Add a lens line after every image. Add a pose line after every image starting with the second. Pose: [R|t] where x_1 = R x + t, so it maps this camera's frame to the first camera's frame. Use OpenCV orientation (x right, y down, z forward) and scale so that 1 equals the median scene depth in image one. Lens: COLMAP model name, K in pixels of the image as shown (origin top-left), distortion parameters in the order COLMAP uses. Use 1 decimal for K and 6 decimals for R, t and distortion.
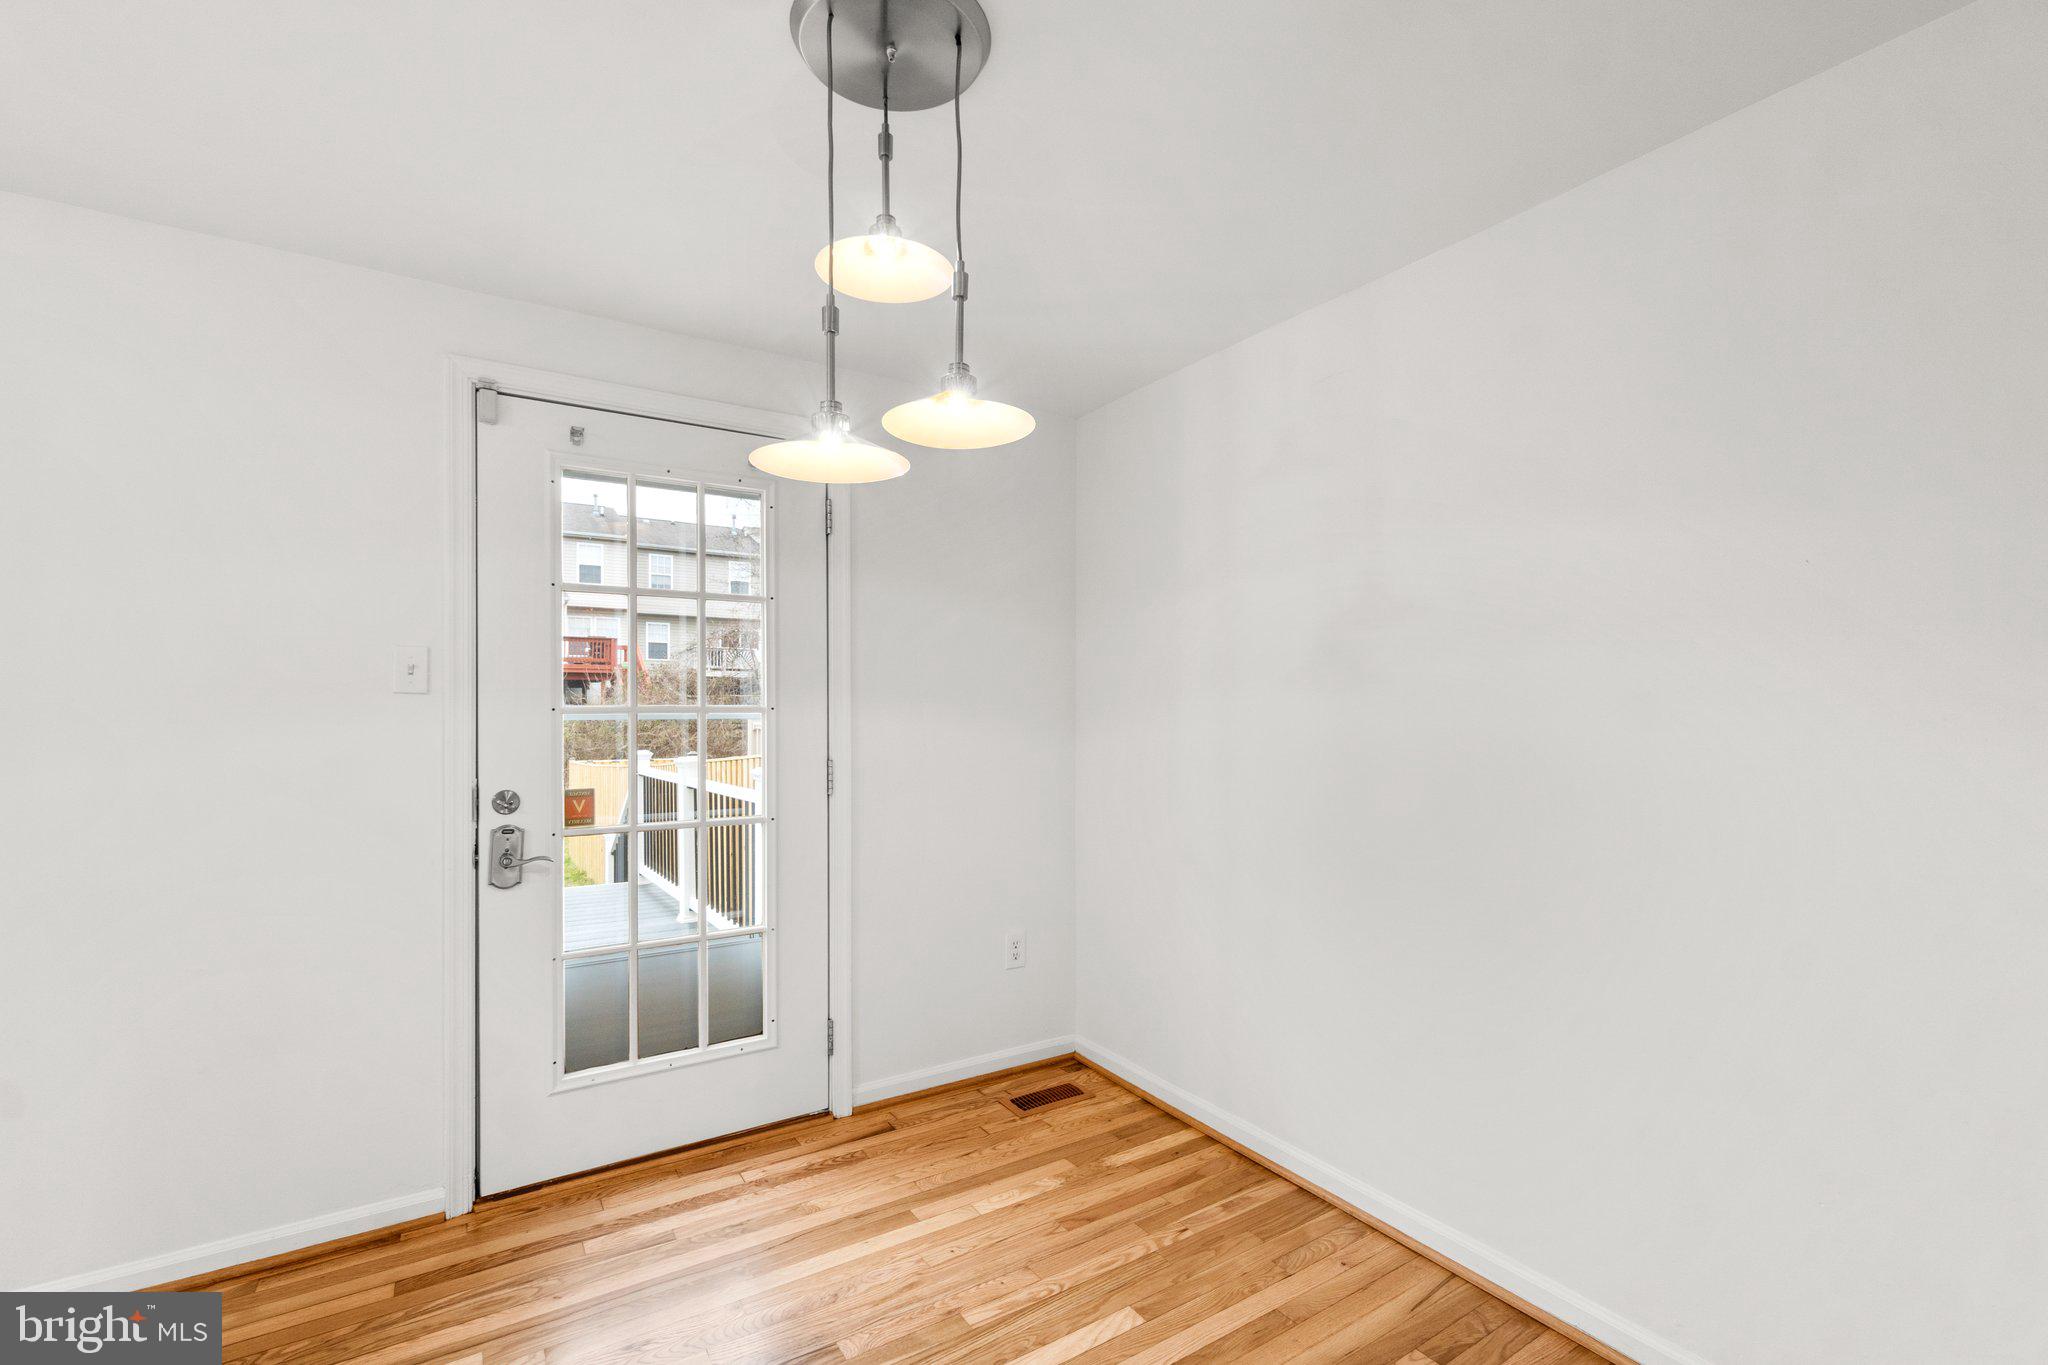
lens RADIAL K [[890.8, 0, 1027.6], [0, 890.8, 712.8], [0, 0, 1]] dist [-0.006057, 0.000971]
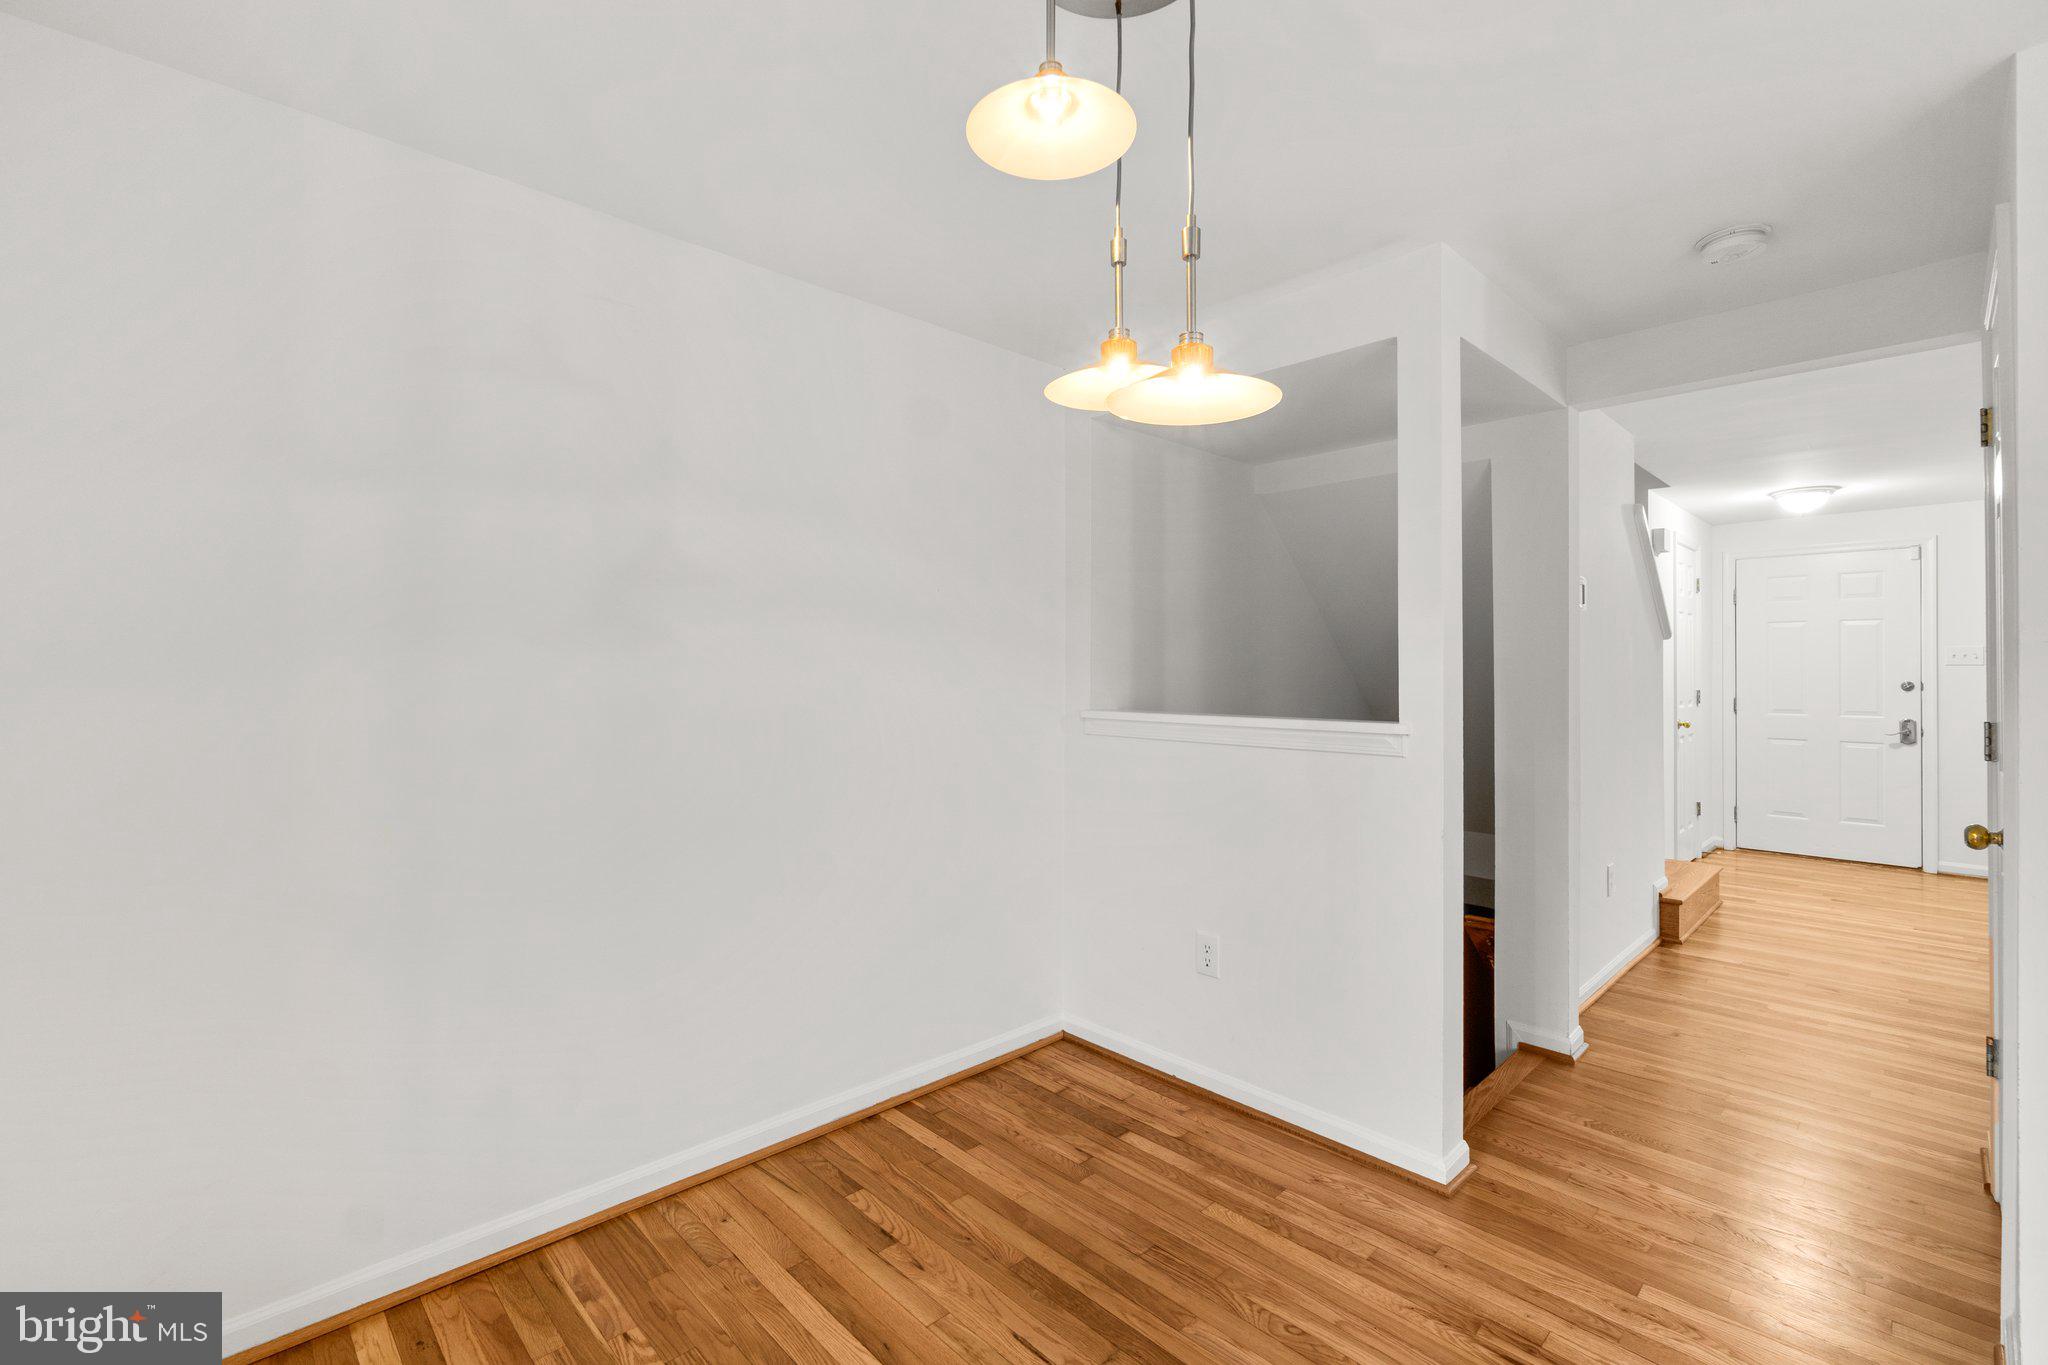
lens RADIAL K [[890.8, 0, 1010.0], [0, 890.8, 664.1], [0, 0, 1]] dist [-0.006057, 0.000971]
pose [[-0.180693, 0.008758, 0.983500, -0.625872], [-0.001906, 0.999955, -0.009255, -0.001219], [-0.983538, -0.003547, -0.180669, 0.775980]]
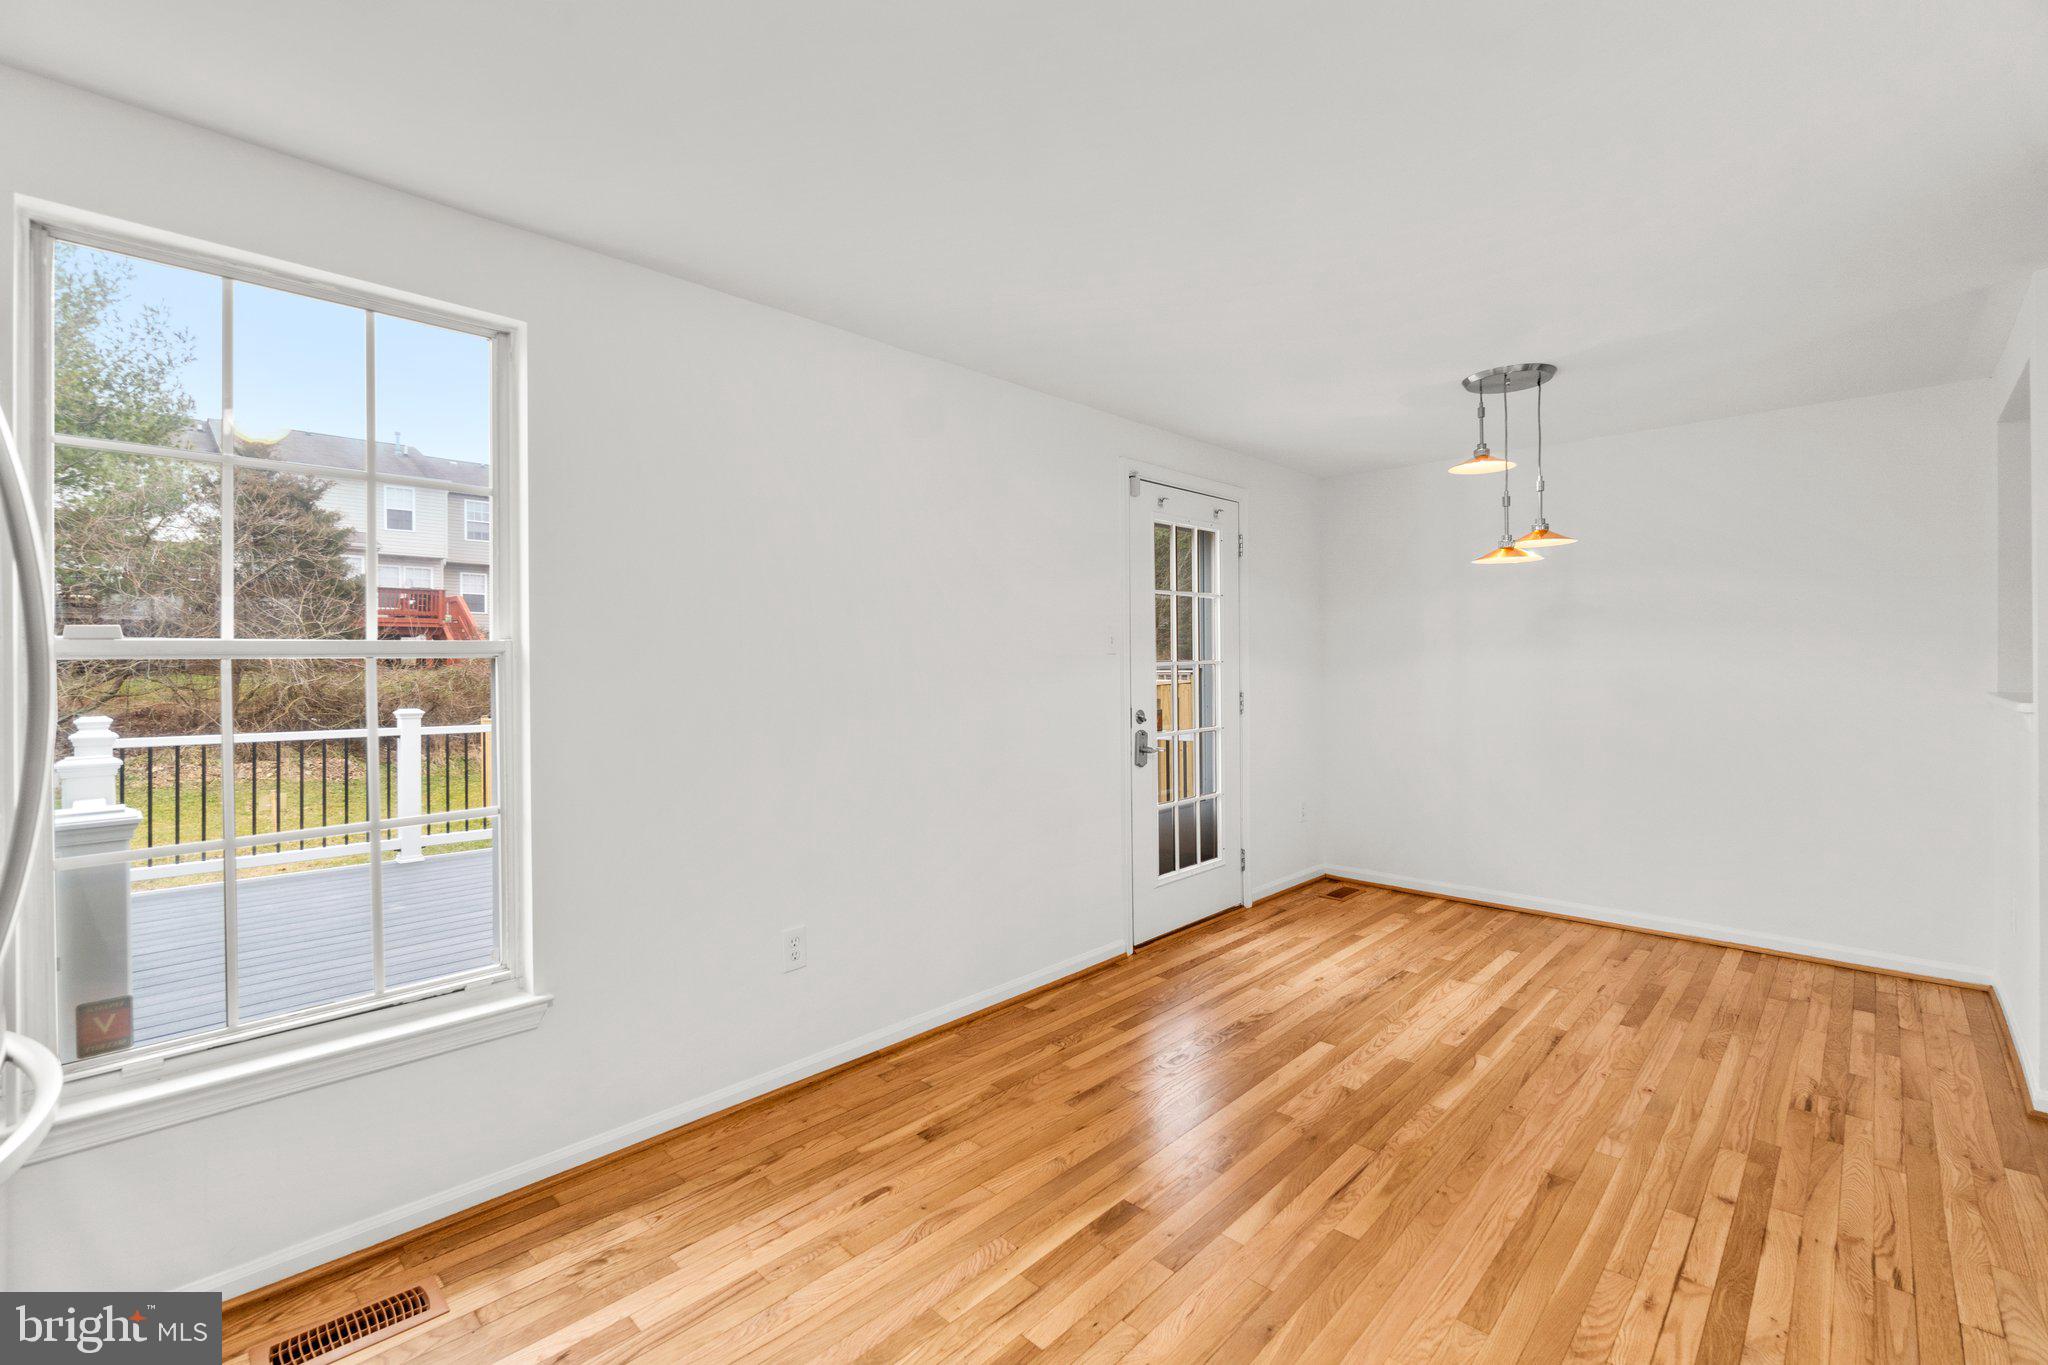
lens RADIAL K [[890.8, 0, 1012.3], [0, 890.8, 667.4], [0, 0, 1]] dist [-0.006057, 0.000971]
pose [[0.974217, -0.008192, 0.225466, -1.218587], [0.007818, 0.999966, 0.002553, -0.001990], [-0.225479, -0.000724, 0.974248, -0.624608]]
